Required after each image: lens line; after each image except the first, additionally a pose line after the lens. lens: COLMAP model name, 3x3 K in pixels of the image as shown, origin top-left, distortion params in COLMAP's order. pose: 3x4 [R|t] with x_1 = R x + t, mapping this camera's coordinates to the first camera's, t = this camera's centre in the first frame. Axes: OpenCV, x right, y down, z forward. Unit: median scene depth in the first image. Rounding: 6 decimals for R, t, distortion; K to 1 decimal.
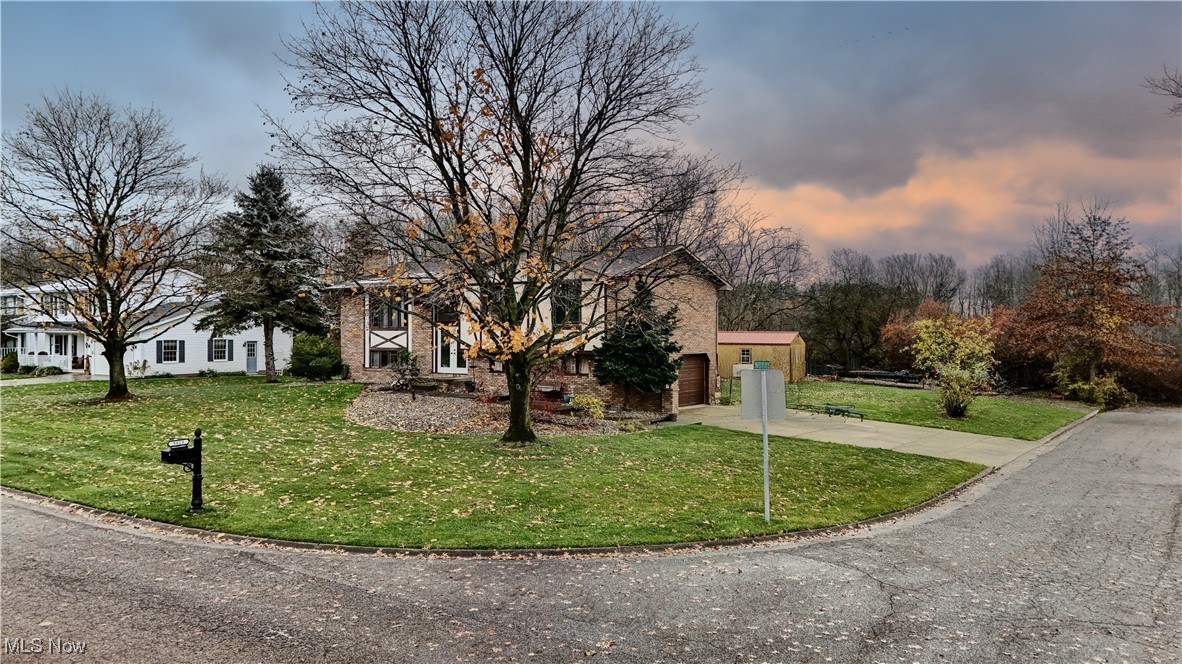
lens RADIAL K [[858.4, 0, 591.0], [0, 858.4, 332.0], [0, 0, 1]] dist [0.076729, -0.068497]
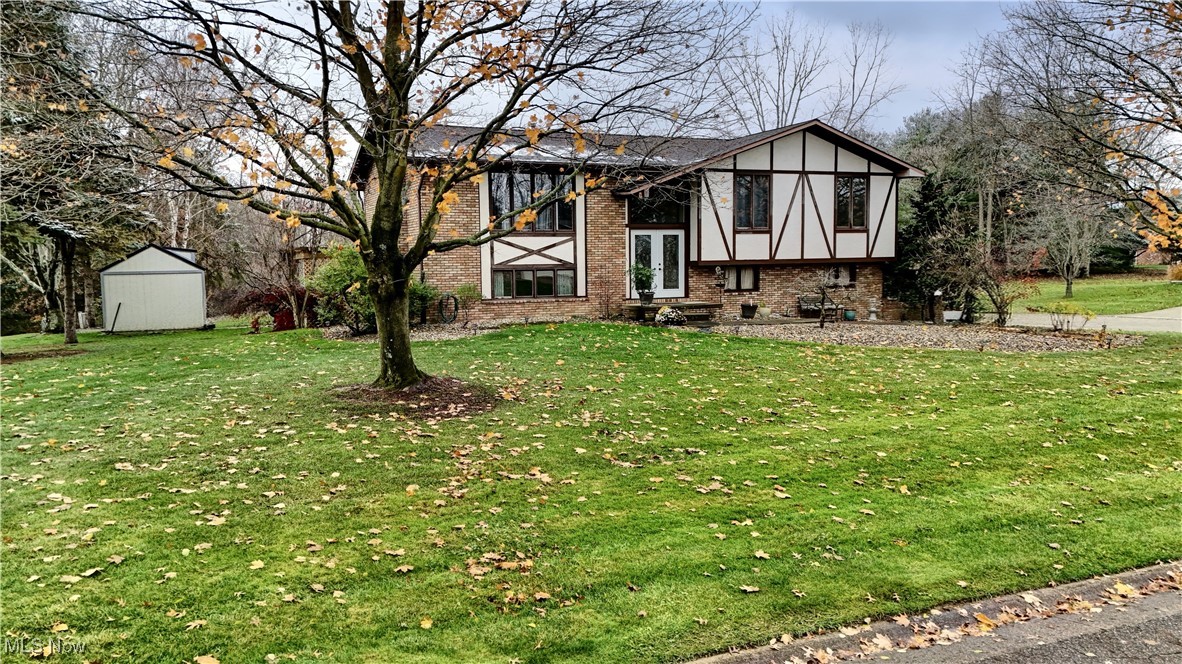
lens RADIAL K [[881.0, 0, 591.0], [0, 881.0, 332.0], [0, 0, 1]] dist [0.088685, -0.079800]
pose [[0.516226, -0.079922, 0.852715, -0.756301], [0.014683, 0.996316, 0.084492, 0.013809], [-0.856326, -0.031097, 0.515498, 0.642909]]
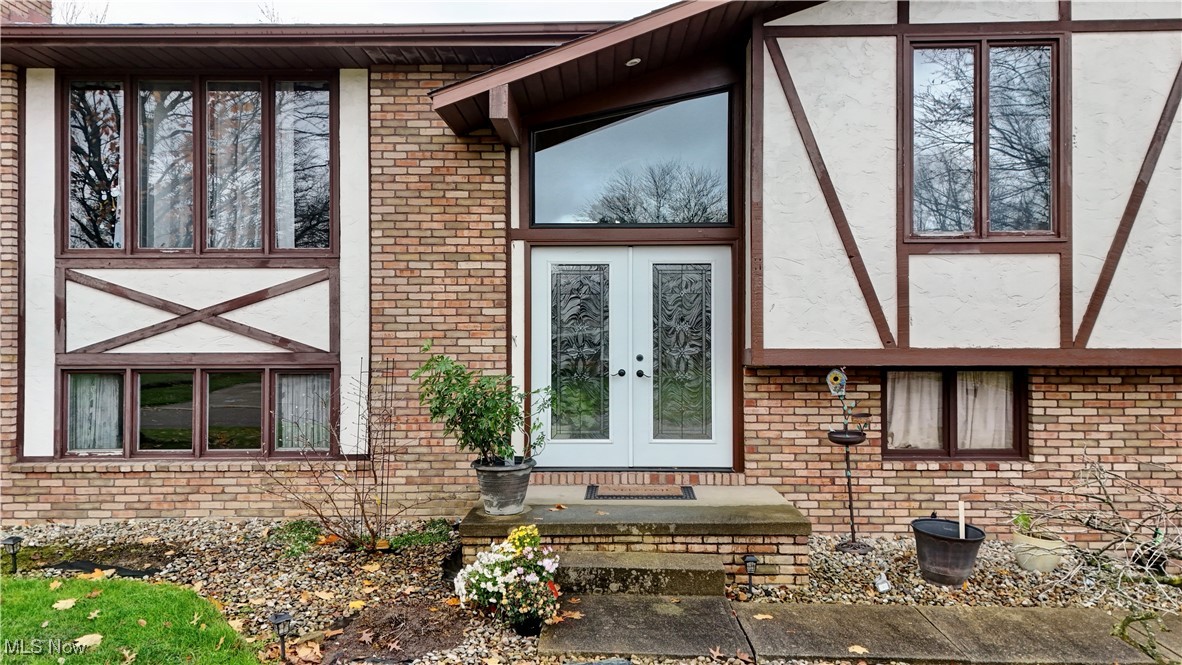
lens RADIAL K [[881.0, 0, 591.0], [0, 881.0, 332.5], [0, 0, 1]] dist [0.088685, -0.079800]
pose [[0.832727, 0.001170, 0.553683, -0.275025], [0.003401, 0.999968, -0.007228, 0.015345], [-0.553674, 0.007902, 0.832696, 0.779919]]
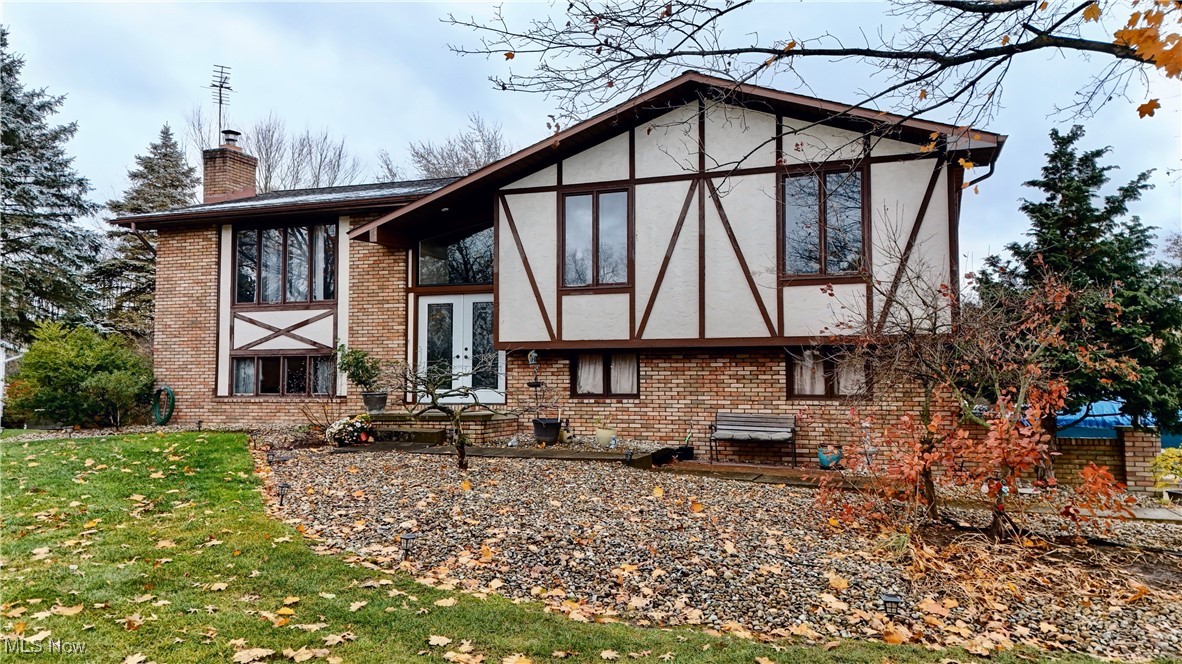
lens RADIAL K [[858.4, 0, 591.0], [0, 858.4, 332.0], [0, 0, 1]] dist [0.076729, -0.068497]
pose [[0.963488, 0.012763, 0.267448, -0.202428], [0.002868, 0.998314, -0.057971, 0.035685], [-0.267737, 0.056622, 0.961827, 0.535345]]
